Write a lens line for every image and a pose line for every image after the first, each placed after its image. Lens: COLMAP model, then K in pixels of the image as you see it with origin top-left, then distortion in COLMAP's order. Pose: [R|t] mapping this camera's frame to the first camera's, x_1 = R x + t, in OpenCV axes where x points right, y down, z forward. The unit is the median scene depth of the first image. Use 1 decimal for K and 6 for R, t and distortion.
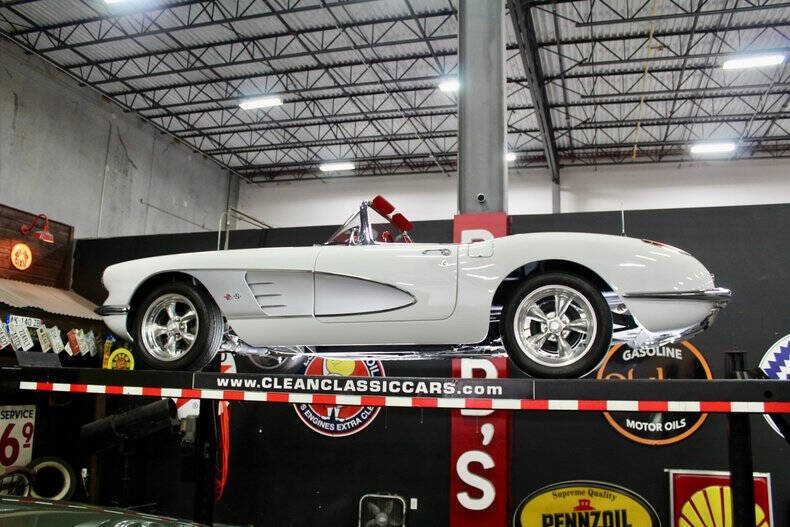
lens RADIAL K [[665.0, 0, 391.8], [0, 665.0, 262.2], [0, 0, 1]] dist [-0.141857, 0.094760]
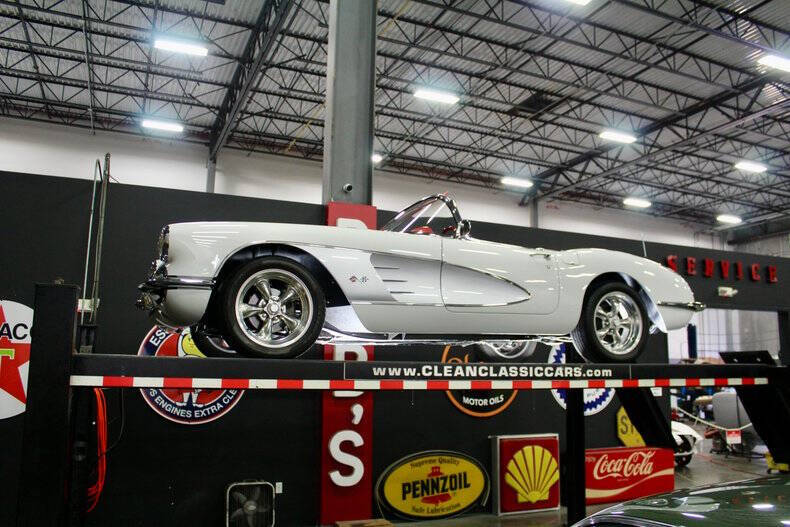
lens RADIAL K [[665.0, 0, 396.7], [0, 665.0, 259.2], [0, 0, 1]] dist [-0.141857, 0.094760]
pose [[0.770092, 0.091734, 0.631302, -0.526789], [-0.110442, 0.993835, -0.009690, 0.018387], [-0.628299, -0.062260, 0.775476, 0.159779]]
